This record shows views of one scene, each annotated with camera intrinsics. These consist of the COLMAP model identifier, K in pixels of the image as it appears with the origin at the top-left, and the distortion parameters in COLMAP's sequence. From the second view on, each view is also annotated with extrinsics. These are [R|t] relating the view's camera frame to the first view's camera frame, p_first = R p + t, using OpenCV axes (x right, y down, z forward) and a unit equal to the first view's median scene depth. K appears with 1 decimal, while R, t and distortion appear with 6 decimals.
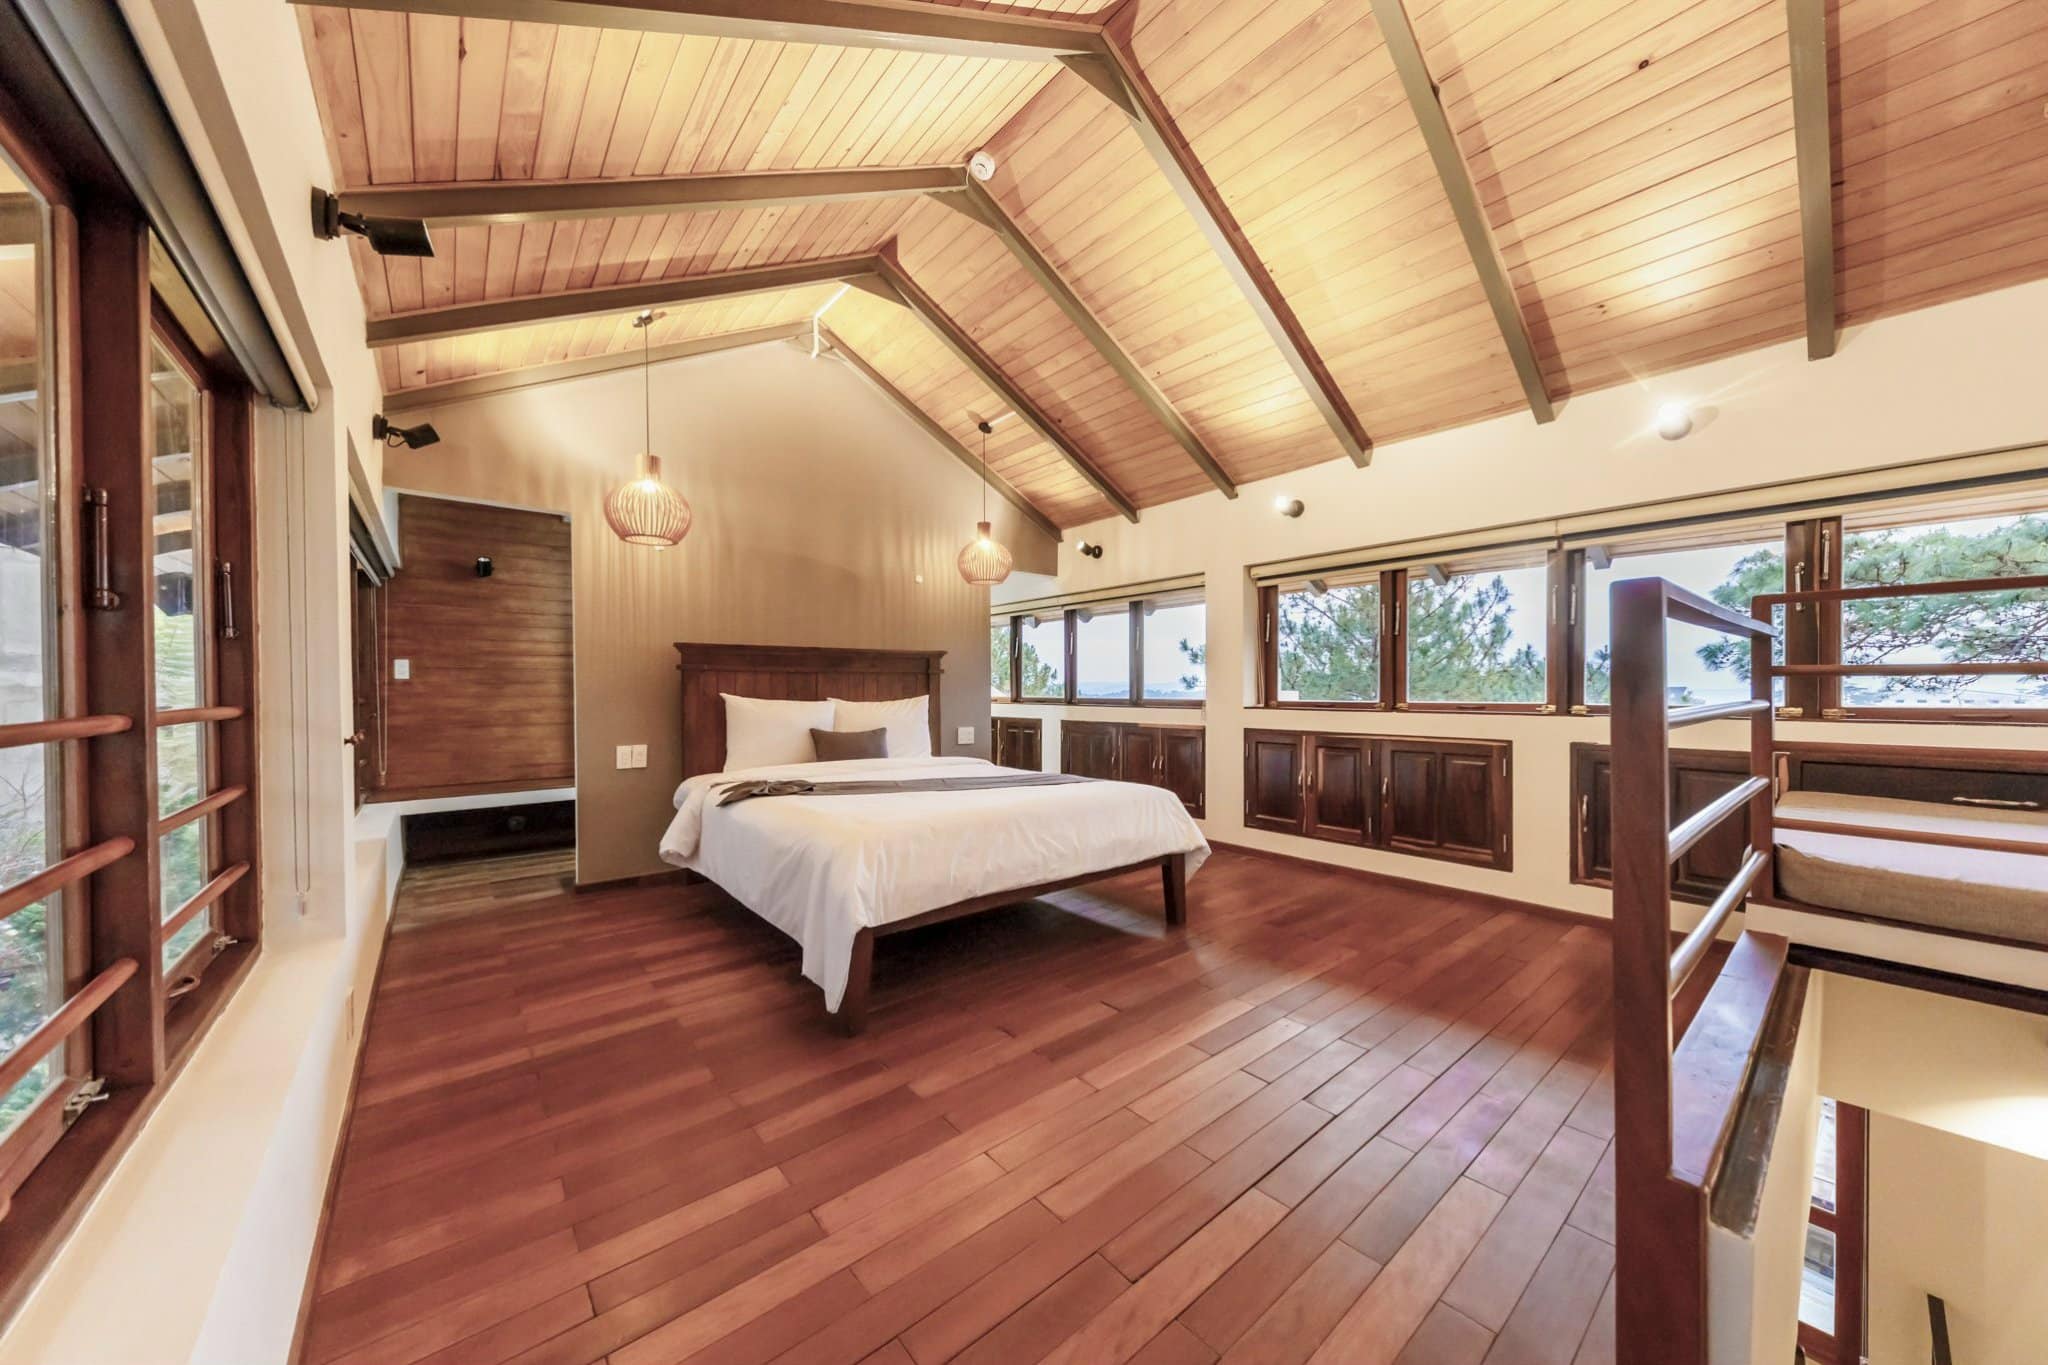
lens RADIAL K [[701.7, 0, 1019.3], [0, 701.7, 673.7], [0, 0, 1]] dist [0.010670, -0.002914]
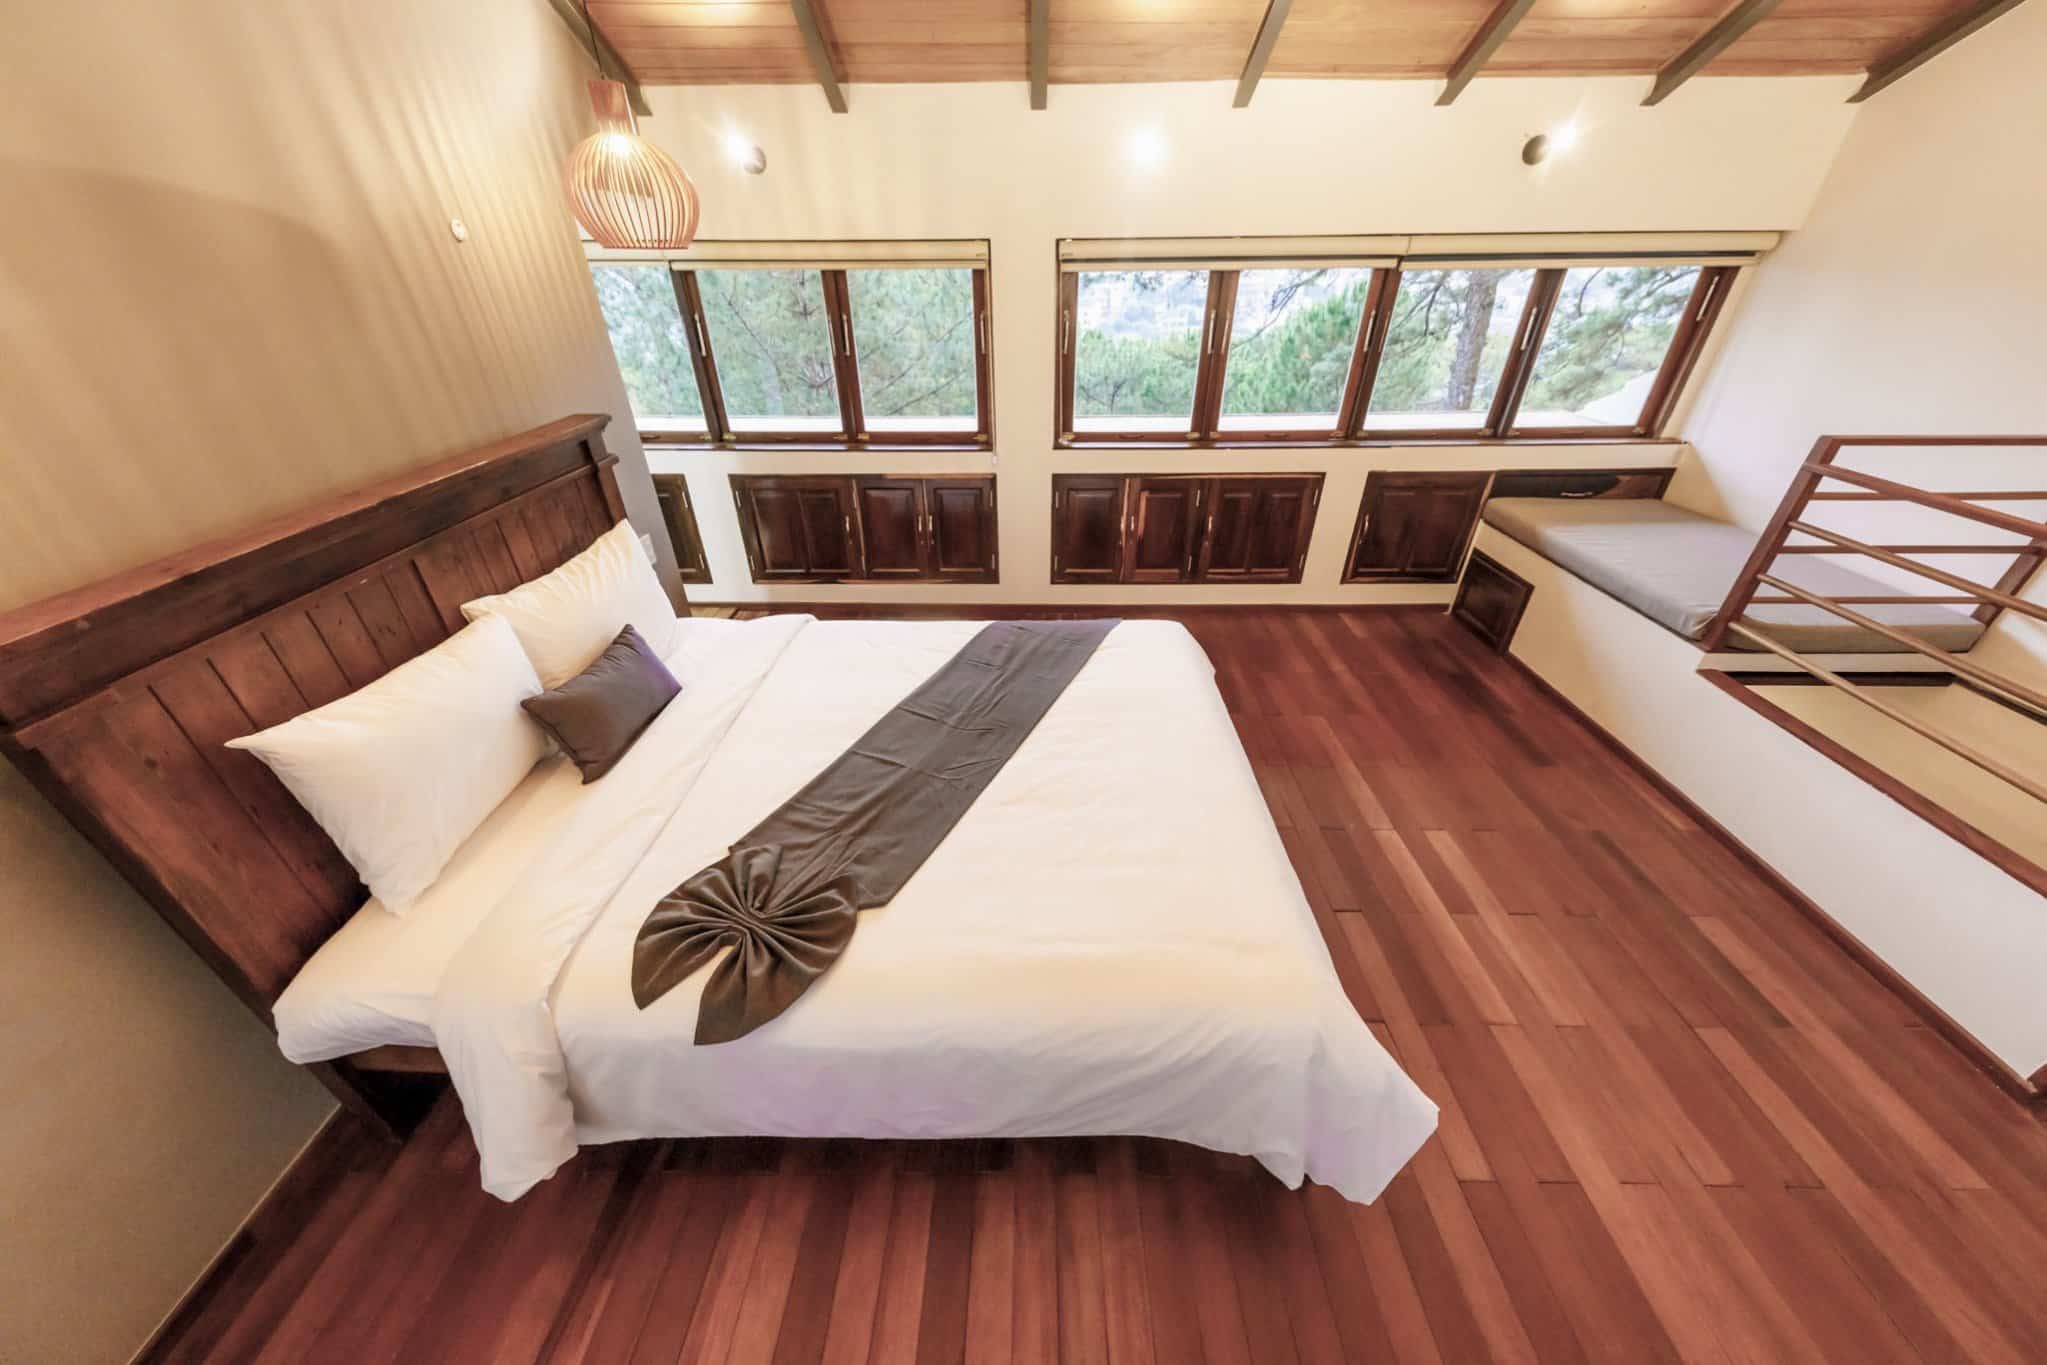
lens RADIAL K [[701.4, 0, 1018.8], [0, 701.4, 673.7], [0, 0, 1]] dist [0.010670, -0.002914]
pose [[0.643552, -0.386832, 0.660456, -0.377590], [-0.014534, 0.856555, 0.515850, -0.161873], [-0.765265, -0.341575, 0.545615, 0.542585]]
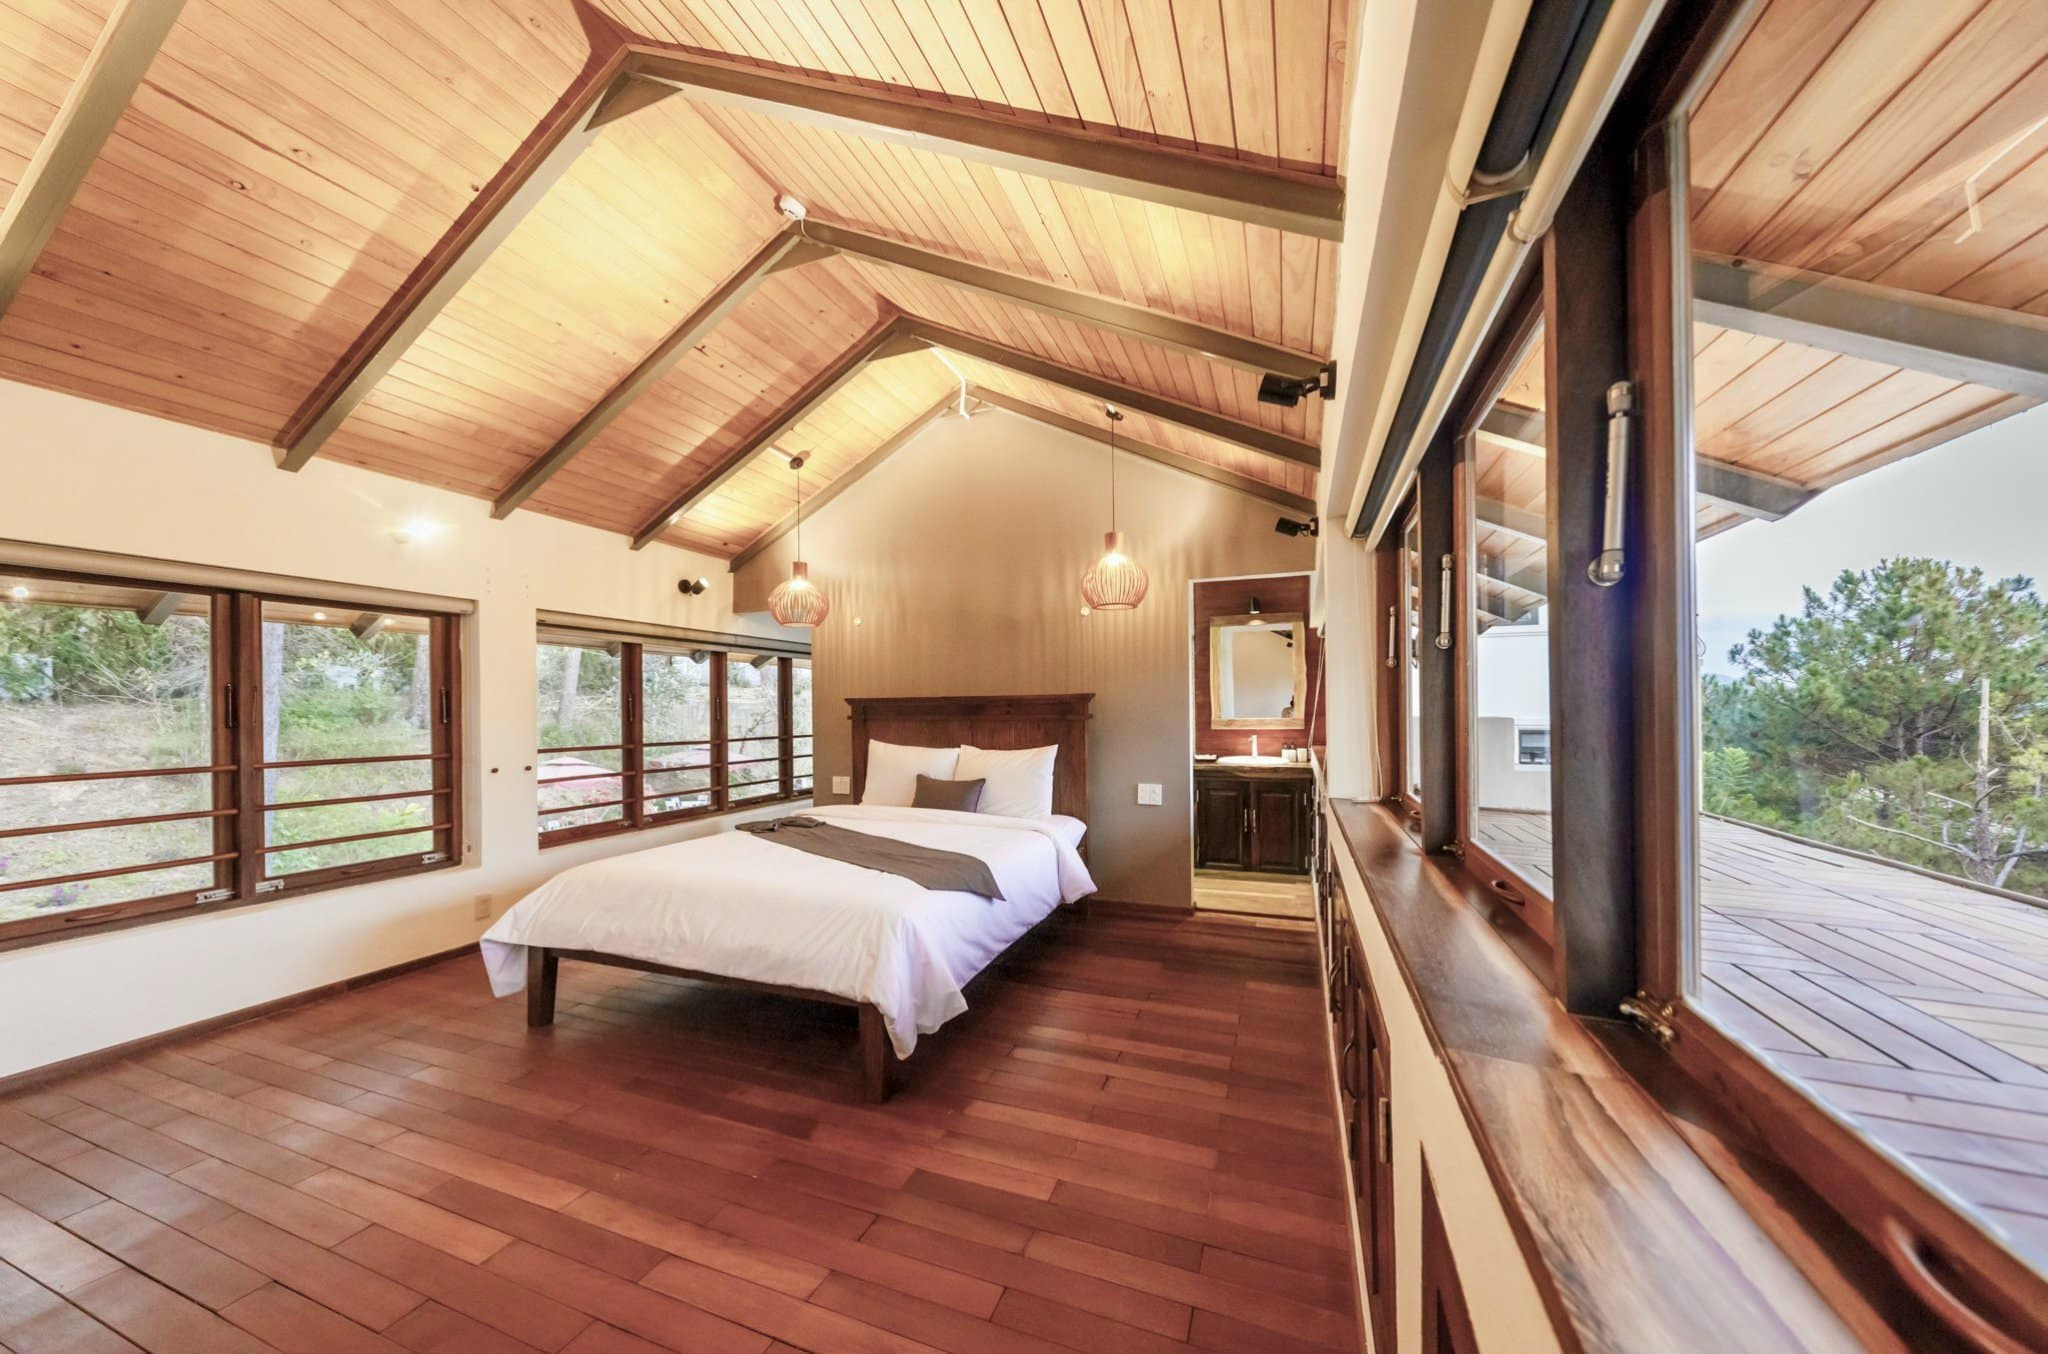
lens RADIAL K [[675.4, 0, 1033.7], [0, 675.4, 699.0], [0, 0, 1]] dist [0.000102, -0.000002]
pose [[0.507641, -0.012304, -0.861481, 0.696910], [0.022080, 0.999755, -0.001268, -0.032097], [0.861286, -0.018378, 0.507788, 0.627257]]
